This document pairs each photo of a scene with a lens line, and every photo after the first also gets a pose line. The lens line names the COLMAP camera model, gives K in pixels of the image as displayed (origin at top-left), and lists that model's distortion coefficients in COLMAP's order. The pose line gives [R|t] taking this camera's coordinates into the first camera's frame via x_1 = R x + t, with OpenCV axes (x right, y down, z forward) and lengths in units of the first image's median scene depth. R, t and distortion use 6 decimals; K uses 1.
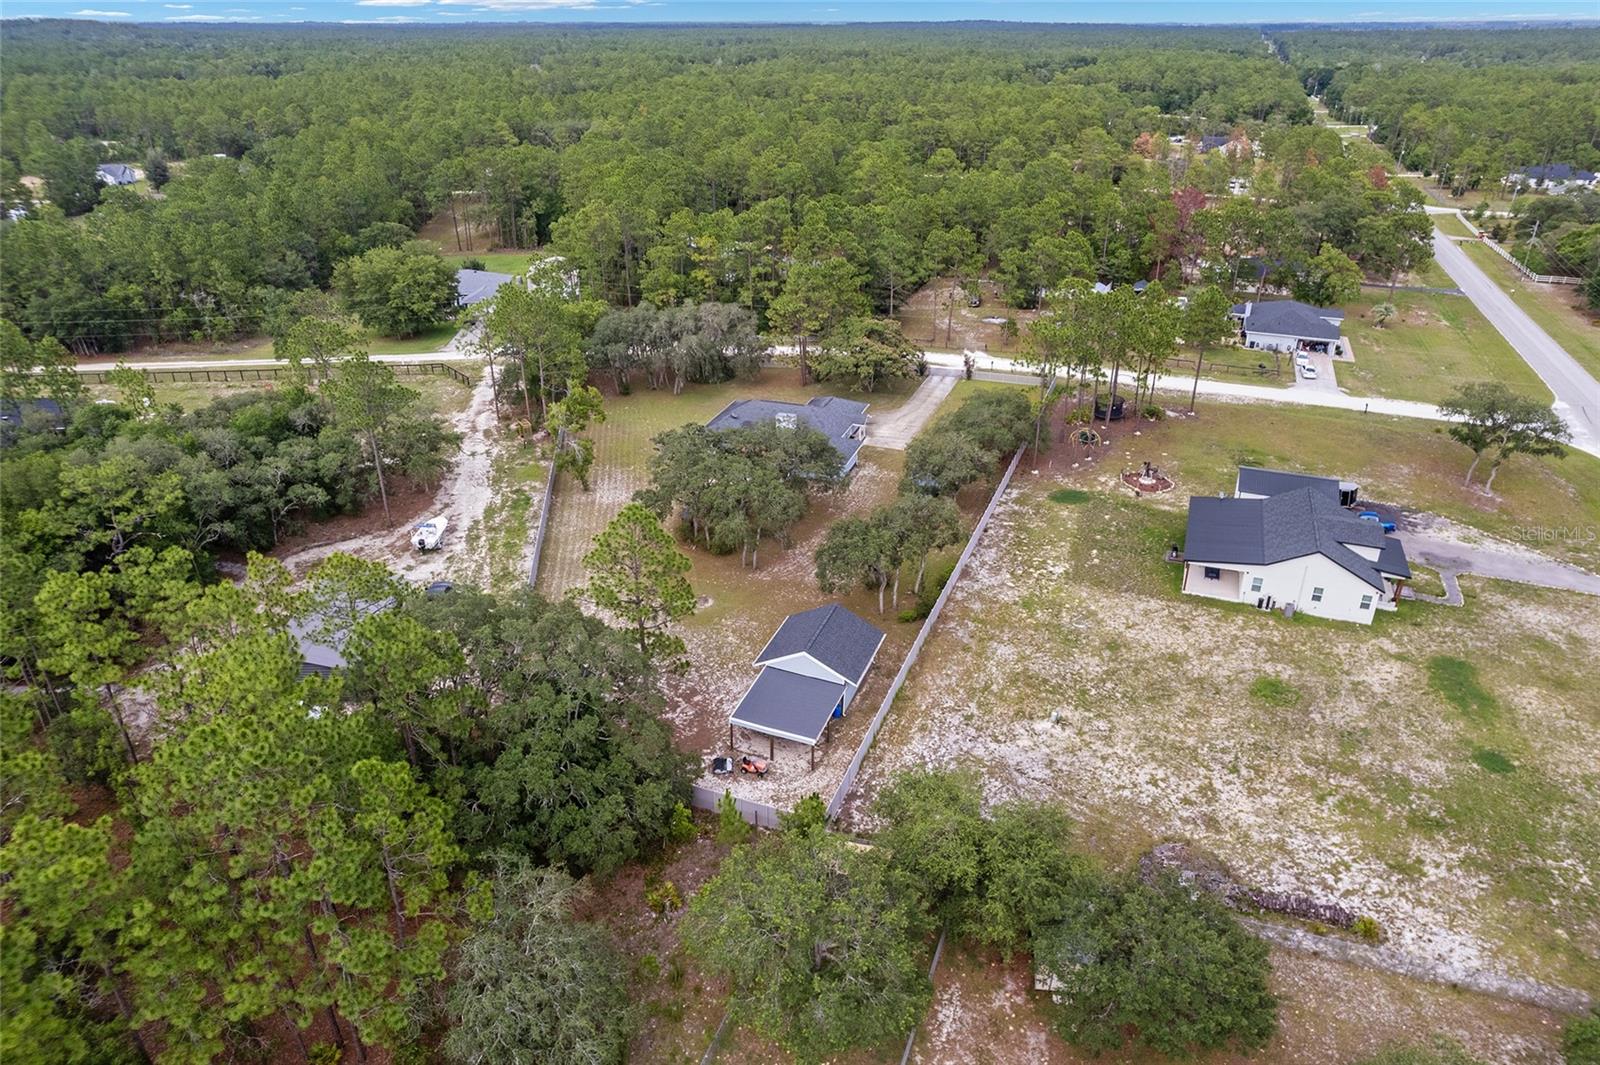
lens RADIAL K [[976.8, 0, 800.0], [0, 976.8, 532.5], [0, 0, 1]] dist [-0.084778, 0.078924]
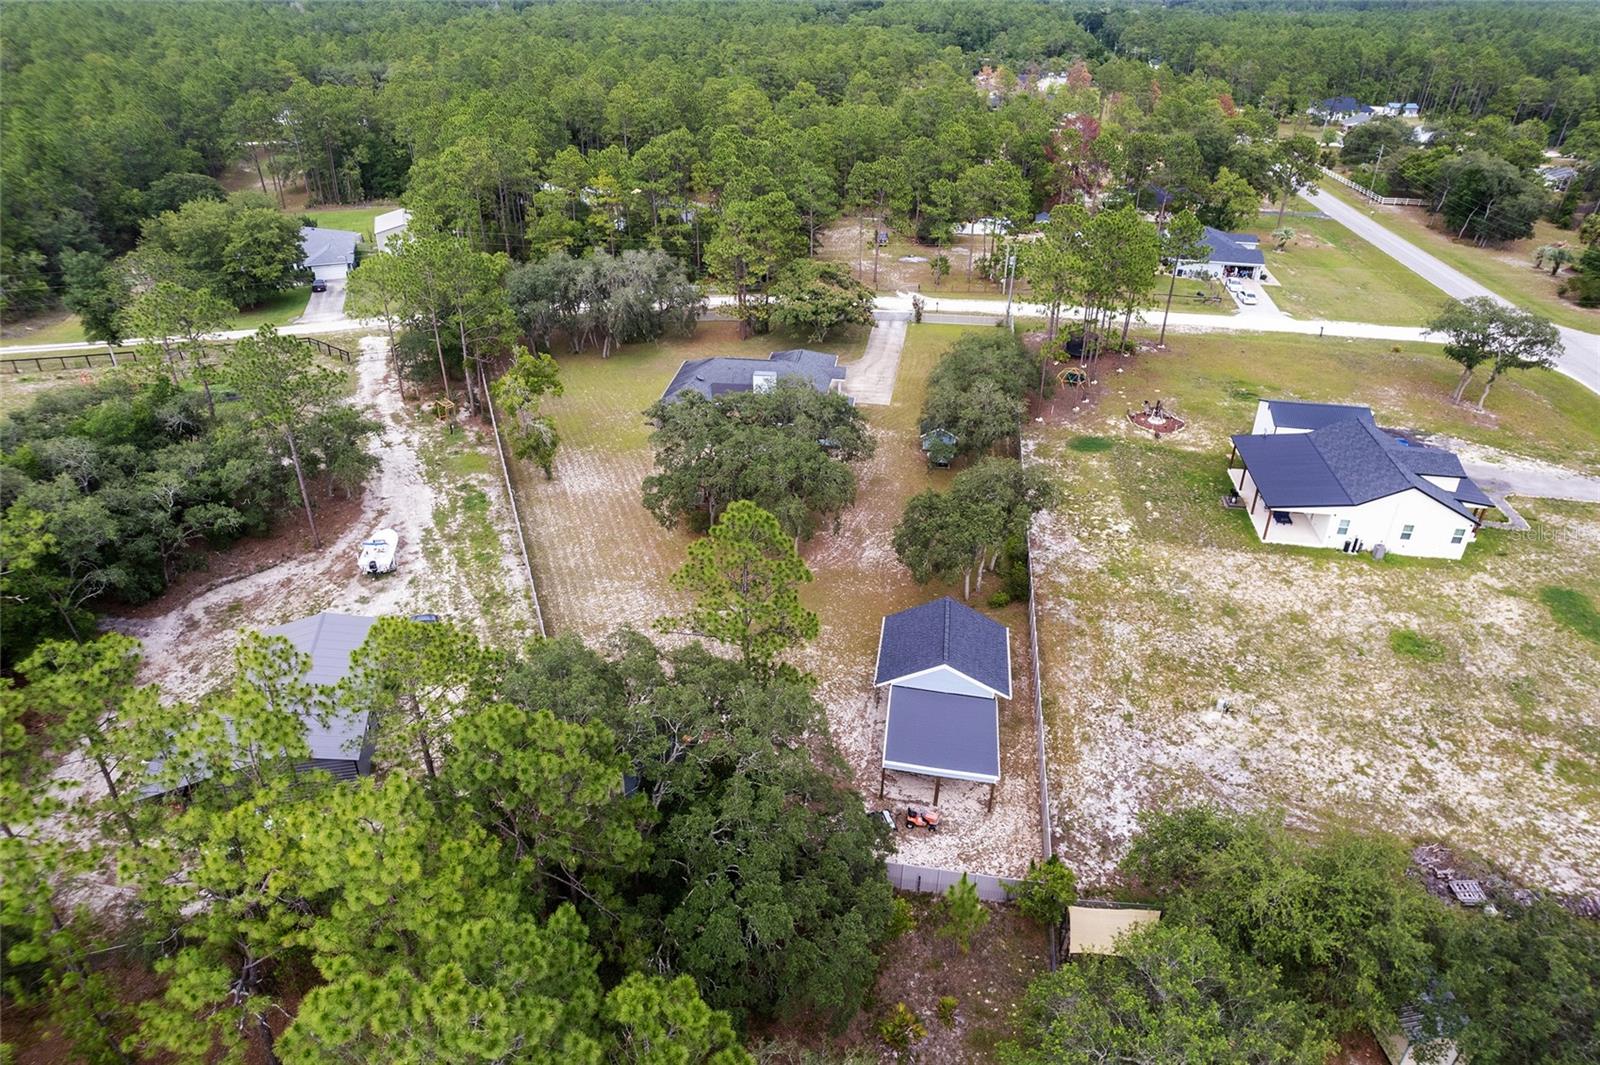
lens RADIAL K [[976.8, 0, 800.0], [0, 976.8, 532.5], [0, 0, 1]] dist [-0.084778, 0.078924]
pose [[0.981099, -0.088575, 0.172043, -0.163889], [0.080349, 0.995291, 0.054220, -0.026997], [-0.176035, -0.039371, 0.983596, 0.154749]]
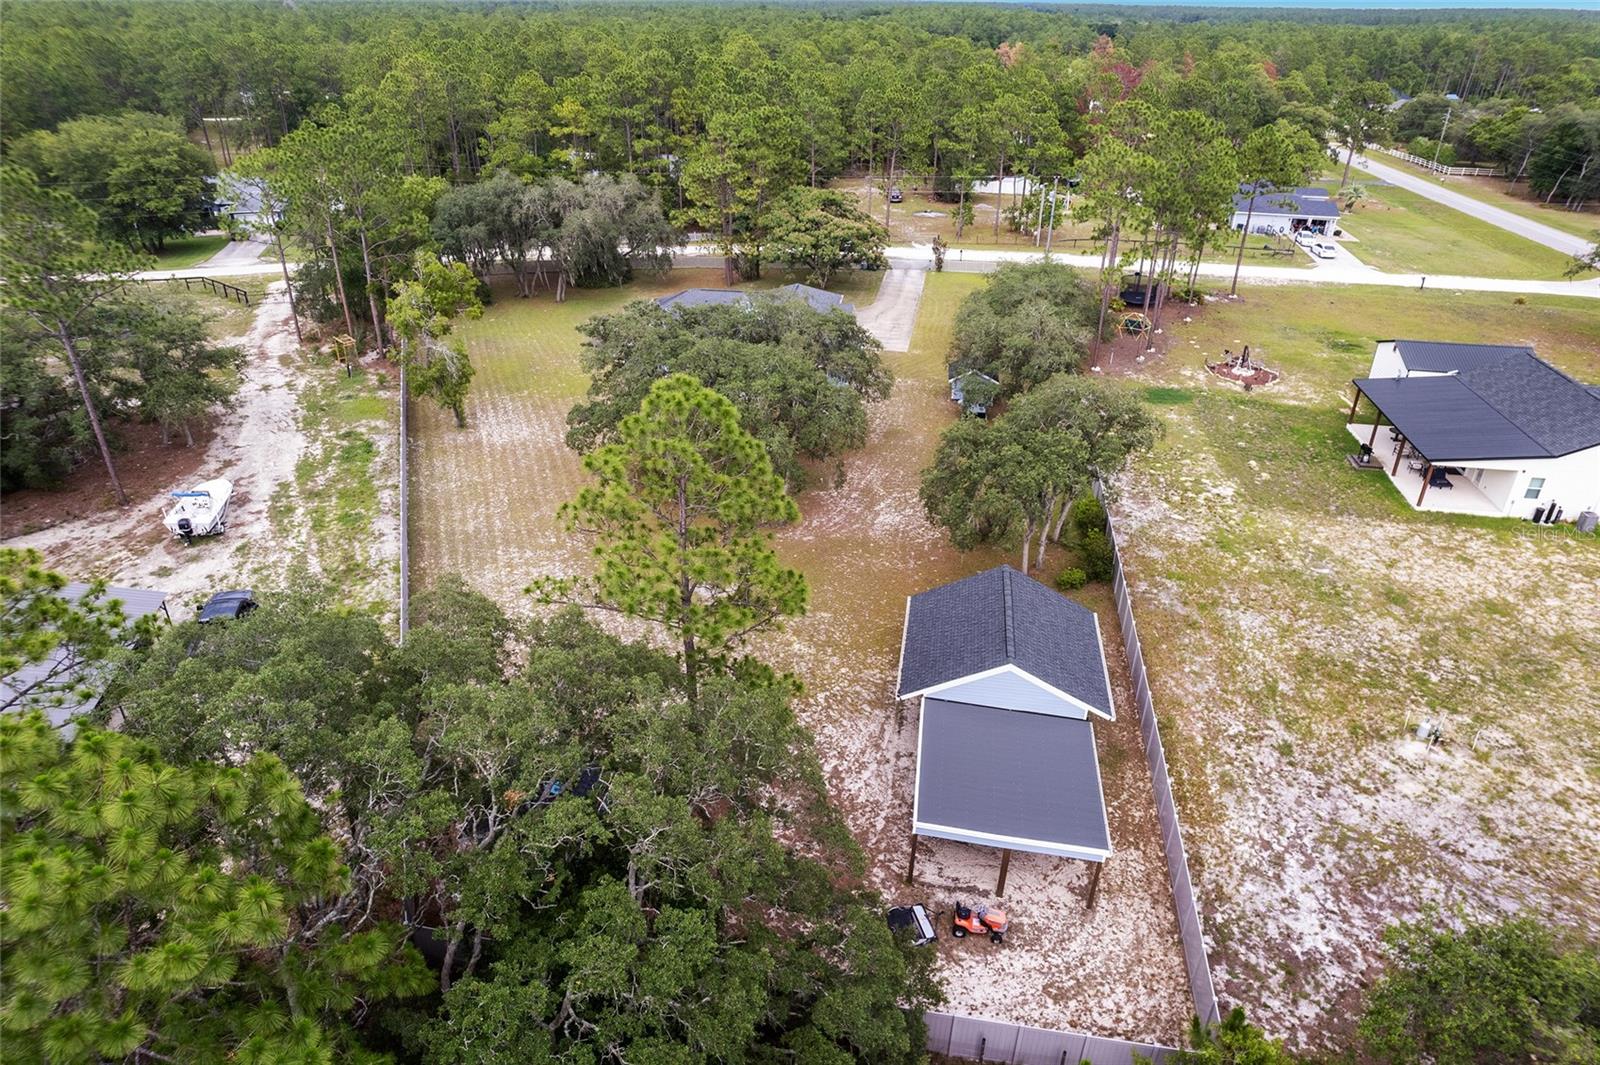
lens RADIAL K [[1005.1, 0, 800.0], [0, 1005.1, 532.5], [0, 0, 1]] dist [-0.096361, 0.089225]
pose [[0.982220, -0.079176, 0.170220, -0.125511], [0.074053, 0.996595, 0.036247, 0.018363], [-0.172511, -0.022997, 0.984739, 0.342364]]
